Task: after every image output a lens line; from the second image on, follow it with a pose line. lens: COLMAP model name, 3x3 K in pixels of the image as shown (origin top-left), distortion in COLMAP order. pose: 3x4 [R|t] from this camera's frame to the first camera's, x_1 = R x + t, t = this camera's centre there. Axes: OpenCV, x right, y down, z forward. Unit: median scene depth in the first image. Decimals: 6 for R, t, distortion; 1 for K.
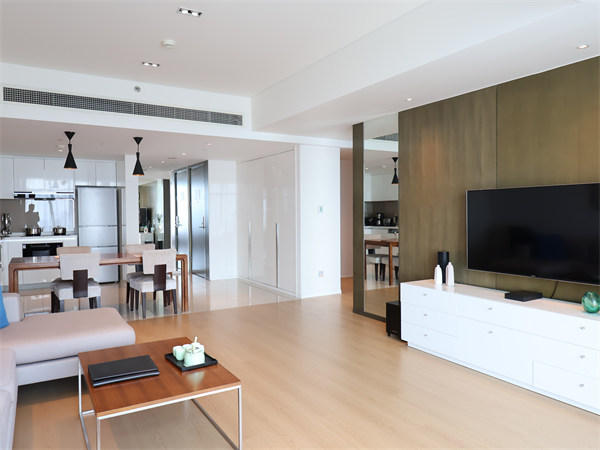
lens RADIAL K [[436.3, 0, 304.0], [0, 436.3, 223.6], [0, 0, 1]] dist [-0.001380, -0.003167]
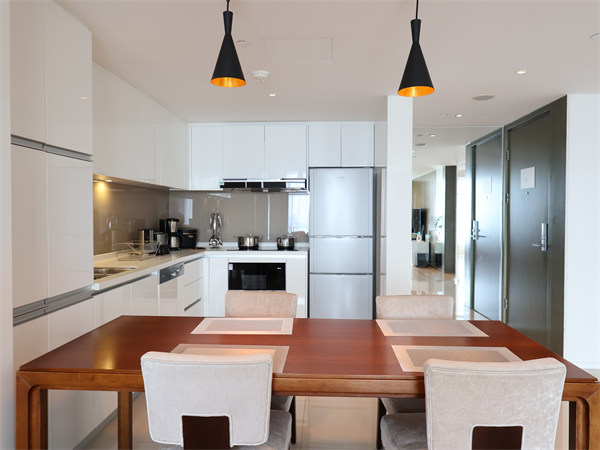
lens RADIAL K [[436.3, 0, 304.0], [0, 436.3, 223.6], [0, 0, 1]] dist [-0.001380, -0.003167]
pose [[0.825119, 0.019638, -0.564618, -0.274094], [-0.023260, 0.999729, 0.000779, -0.014886], [0.564480, 0.012490, 0.825352, 0.716629]]
